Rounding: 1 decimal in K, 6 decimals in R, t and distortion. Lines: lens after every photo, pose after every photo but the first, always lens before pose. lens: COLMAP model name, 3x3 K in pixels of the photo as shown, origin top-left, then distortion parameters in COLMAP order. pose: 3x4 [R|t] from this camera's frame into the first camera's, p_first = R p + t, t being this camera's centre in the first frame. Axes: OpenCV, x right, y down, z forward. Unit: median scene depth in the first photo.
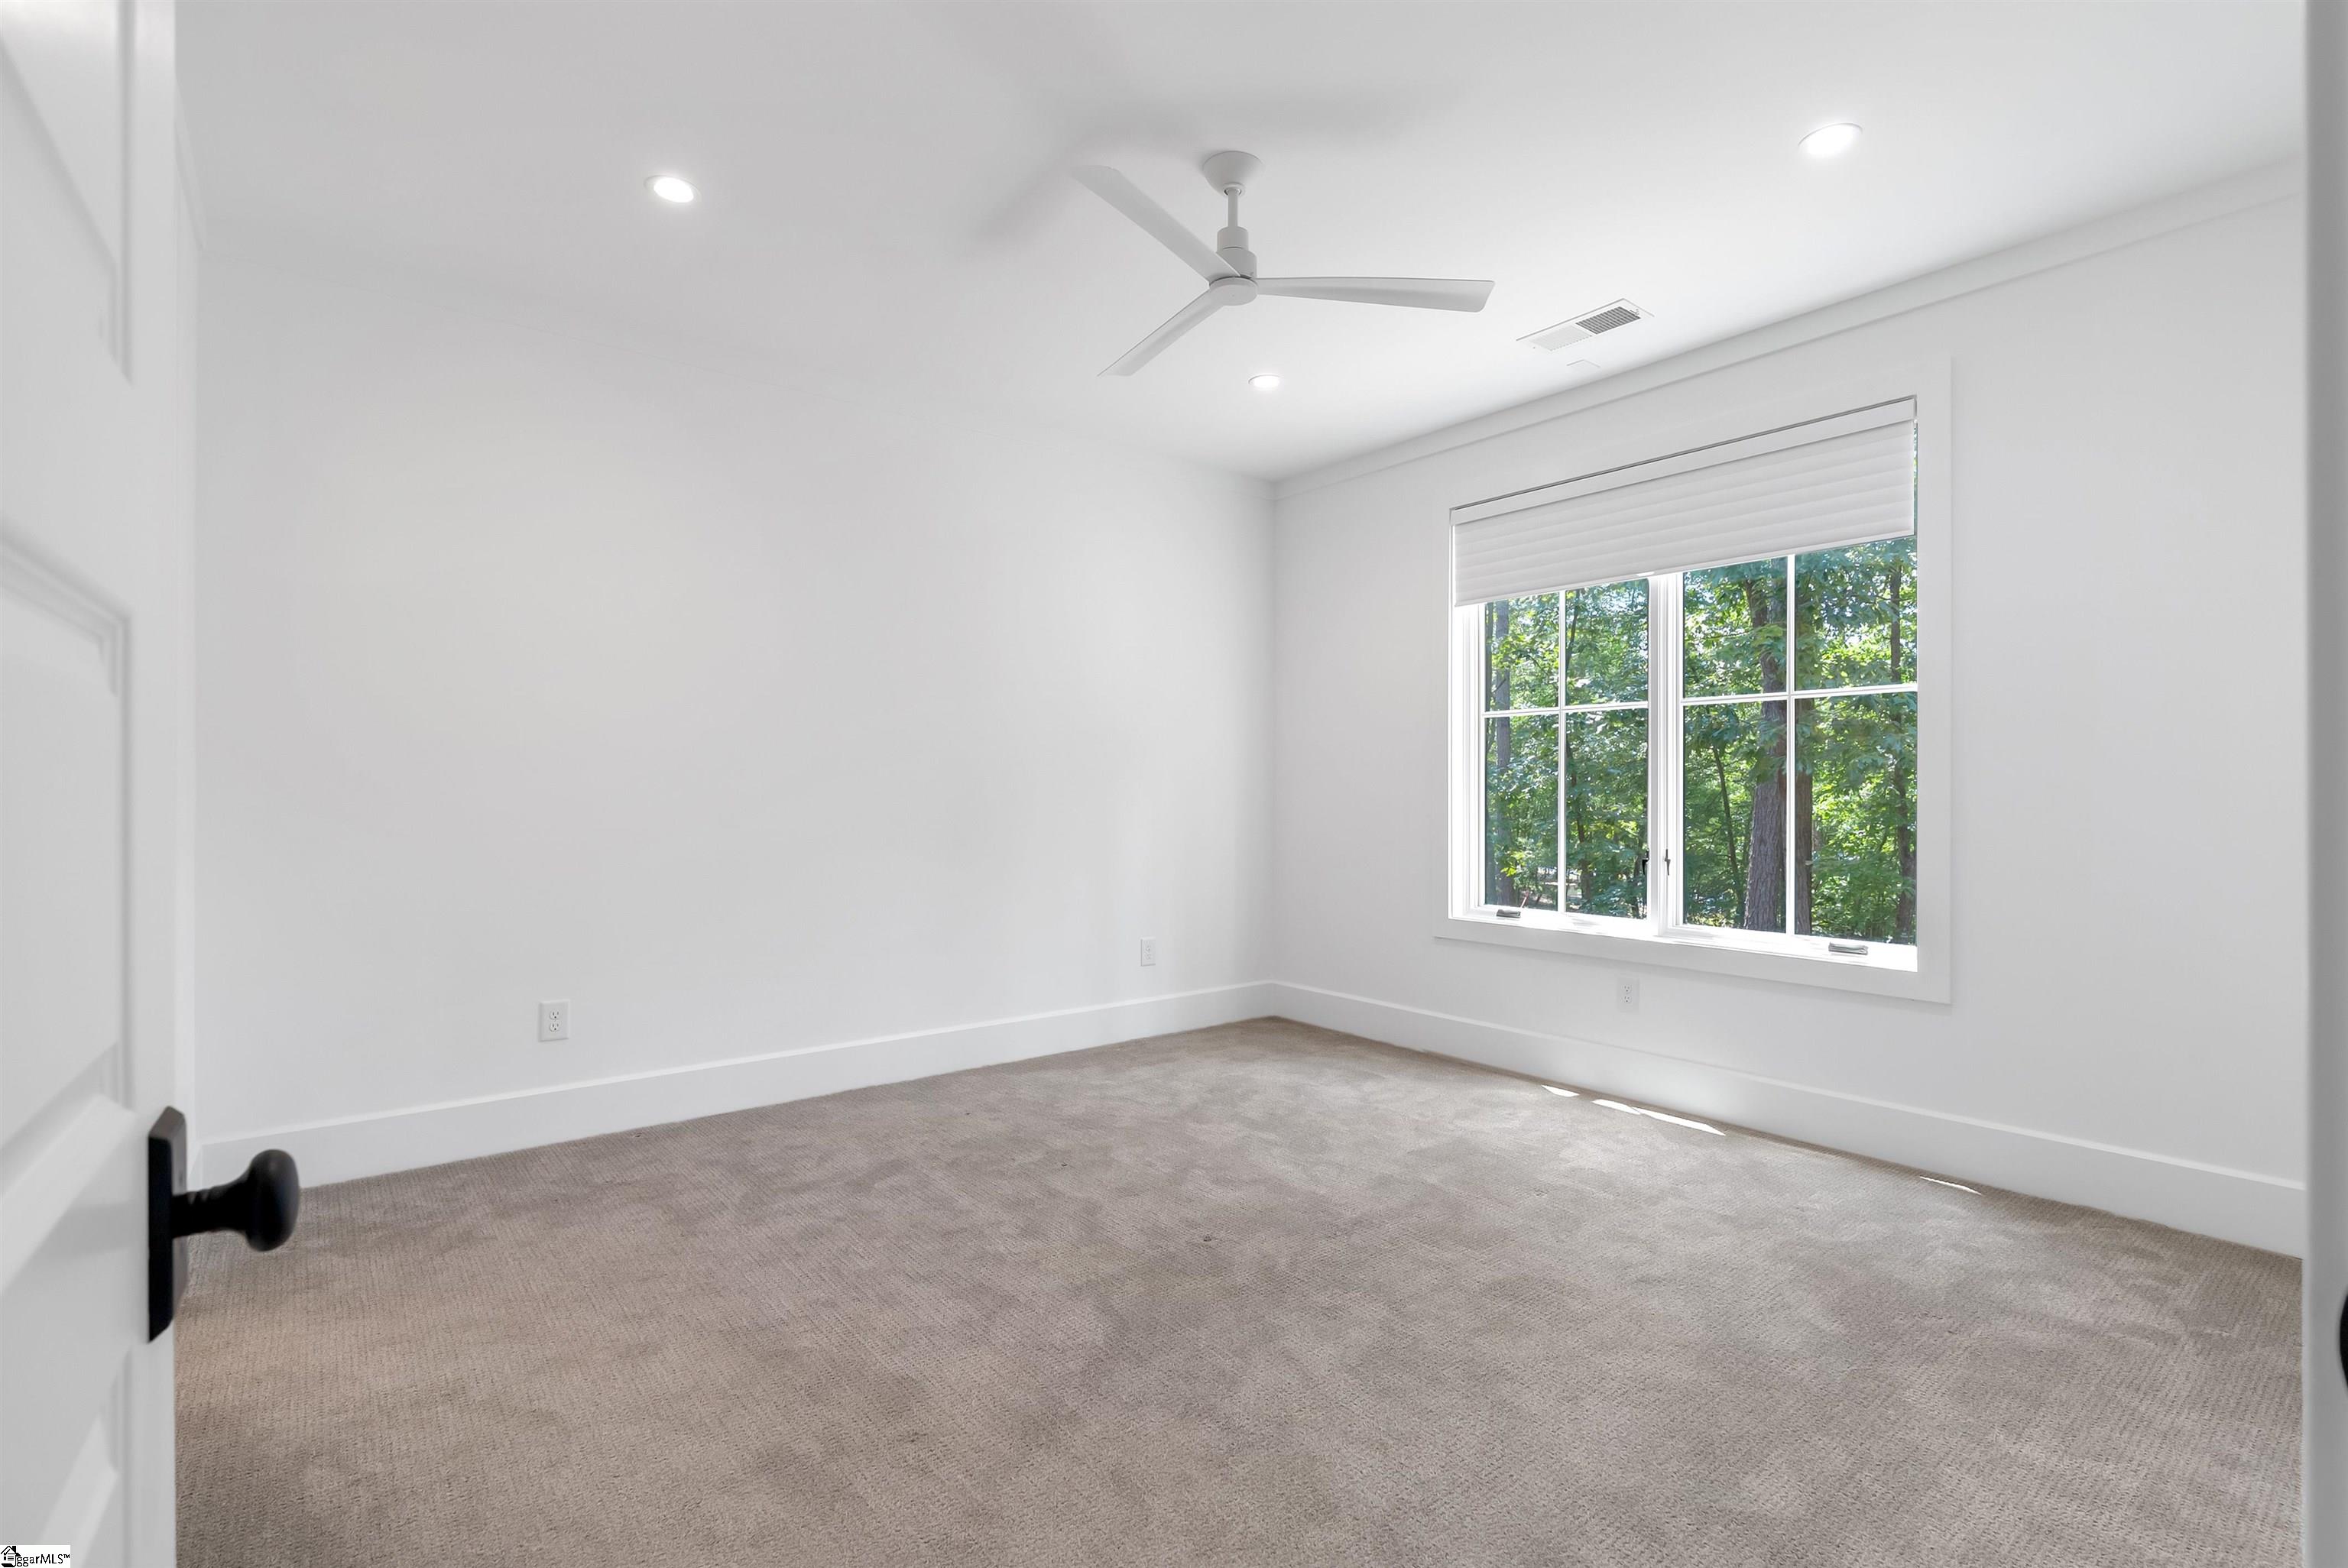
lens RADIAL K [[1071.9, 0, 1190.1], [0, 1071.9, 790.2], [0, 0, 1]] dist [0.002714, 0.001052]
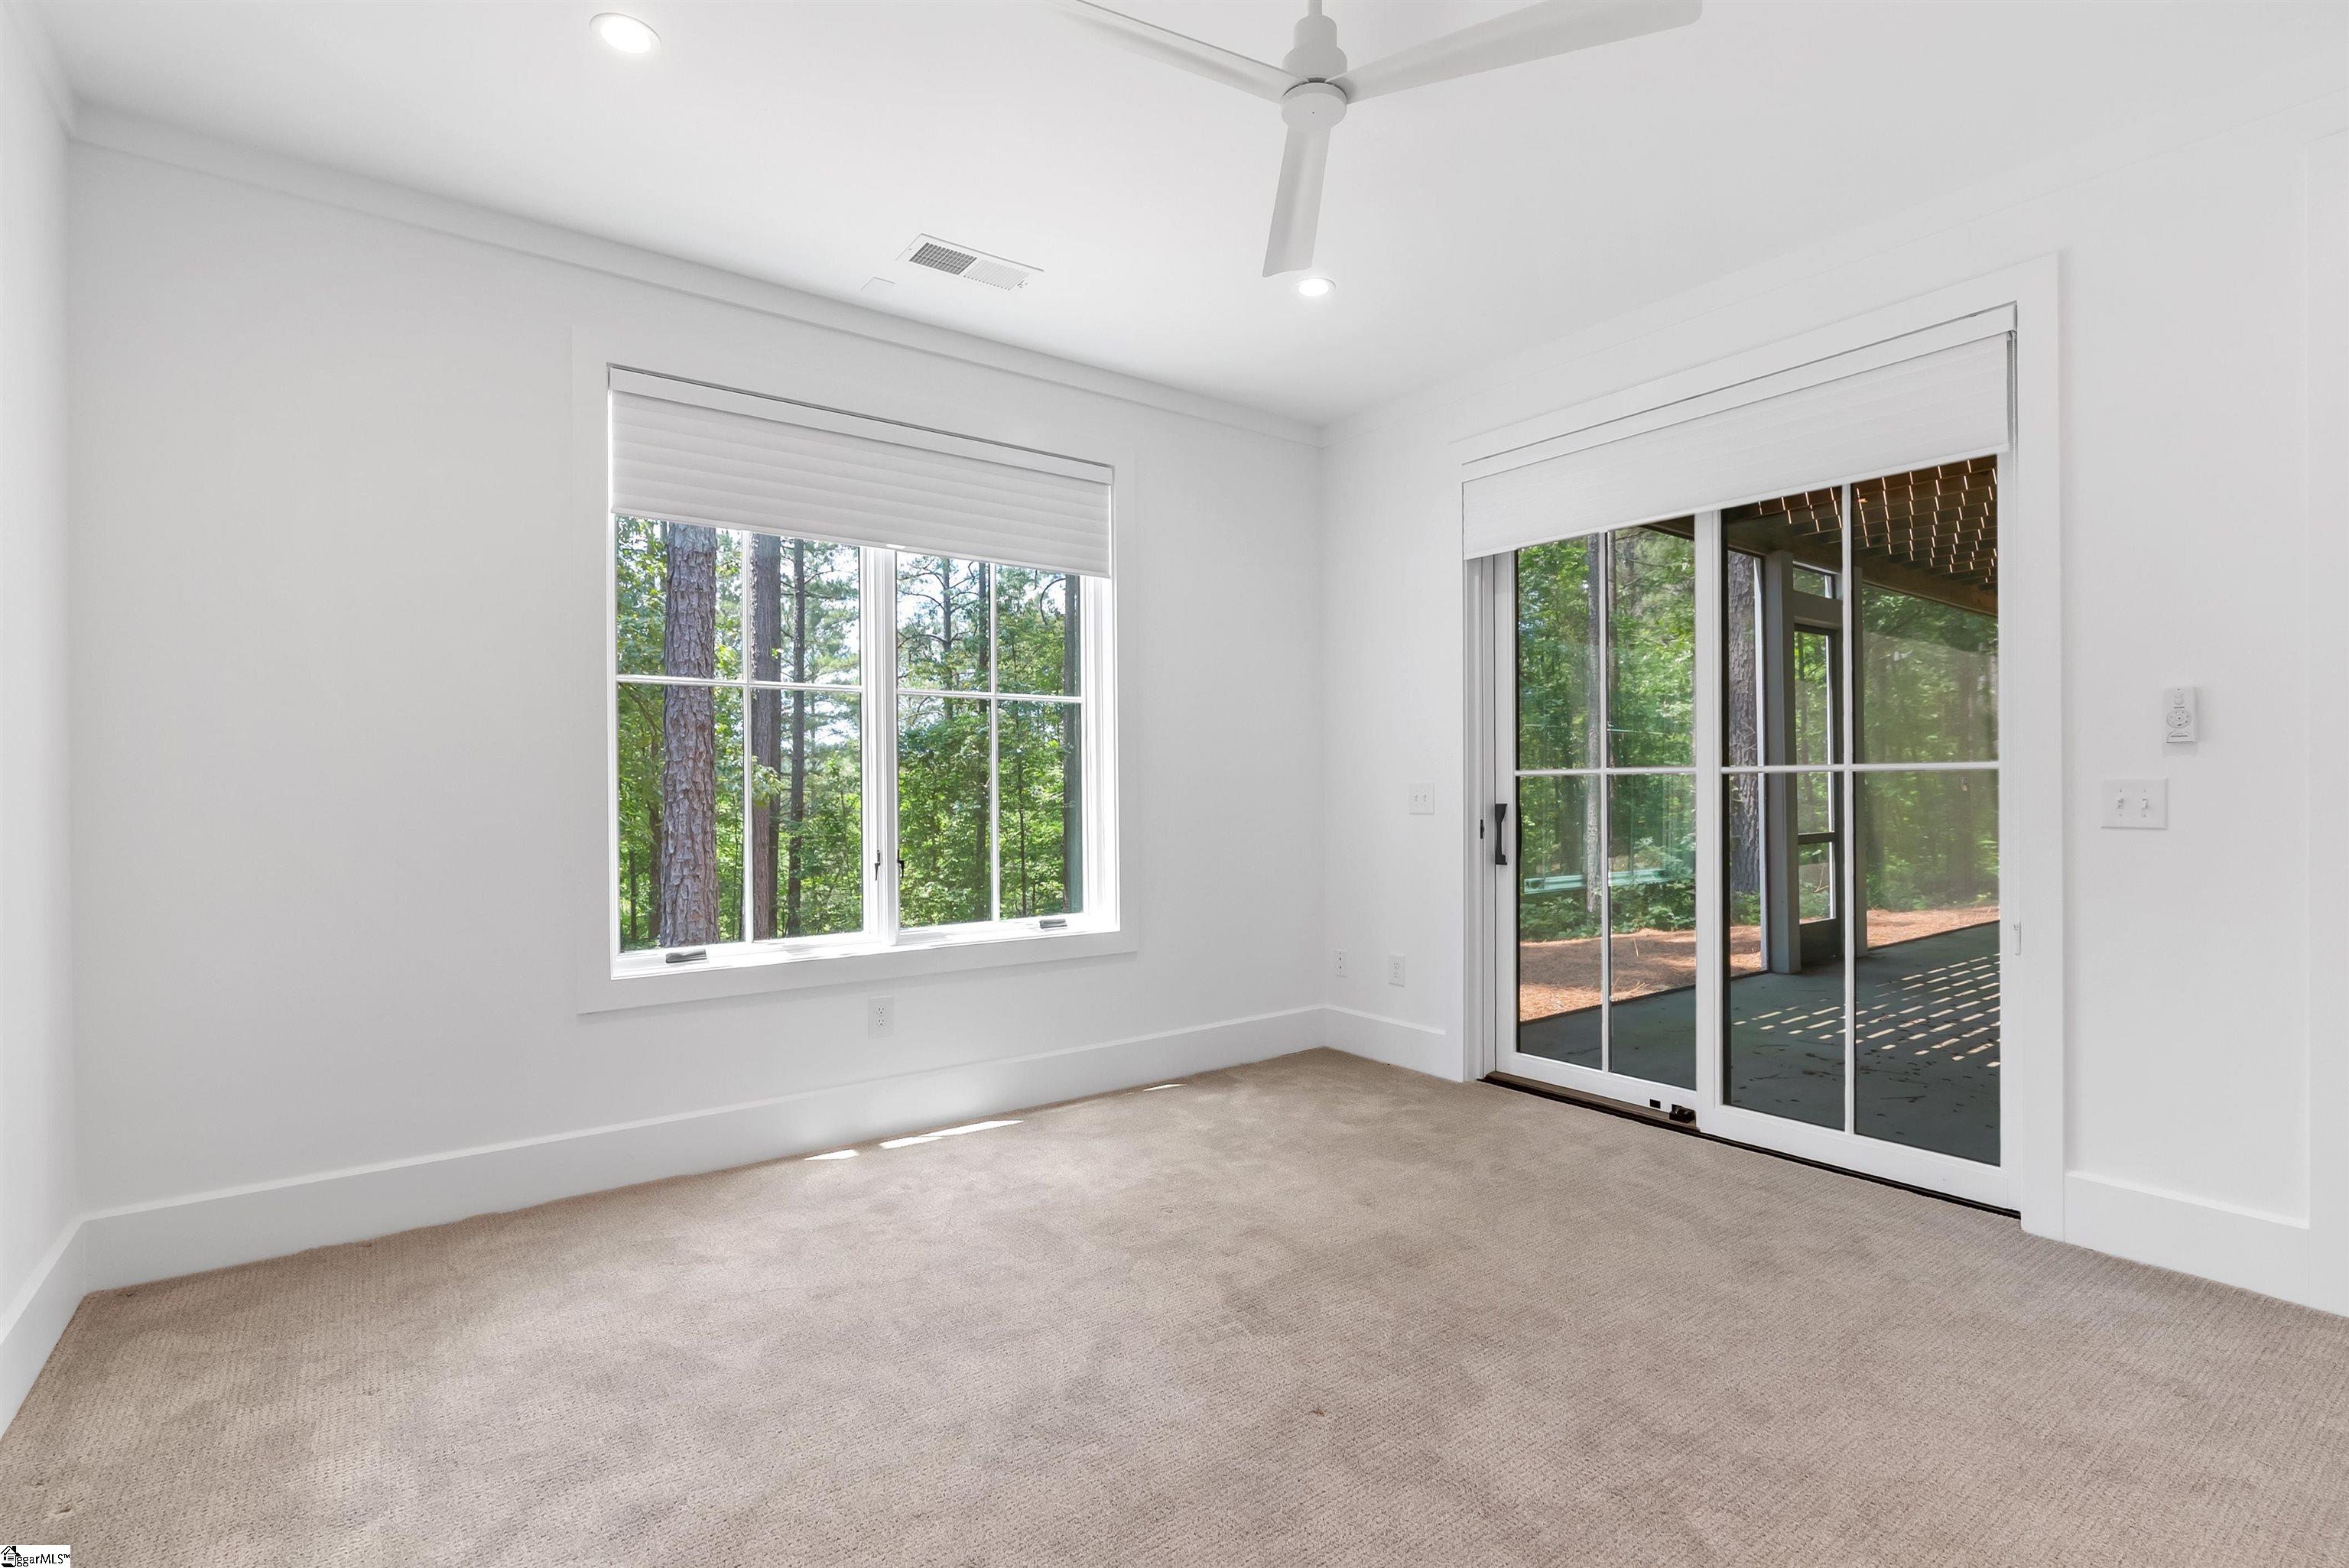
lens RADIAL K [[1072.3, 0, 1172.3], [0, 1072.3, 798.0], [0, 0, 1]] dist [0.002714, 0.001052]
pose [[0.070805, -0.004371, 0.997481, -0.489982], [0.012331, 0.999918, 0.003506, 0.010731], [-0.997414, 0.012052, 0.070853, 0.747739]]
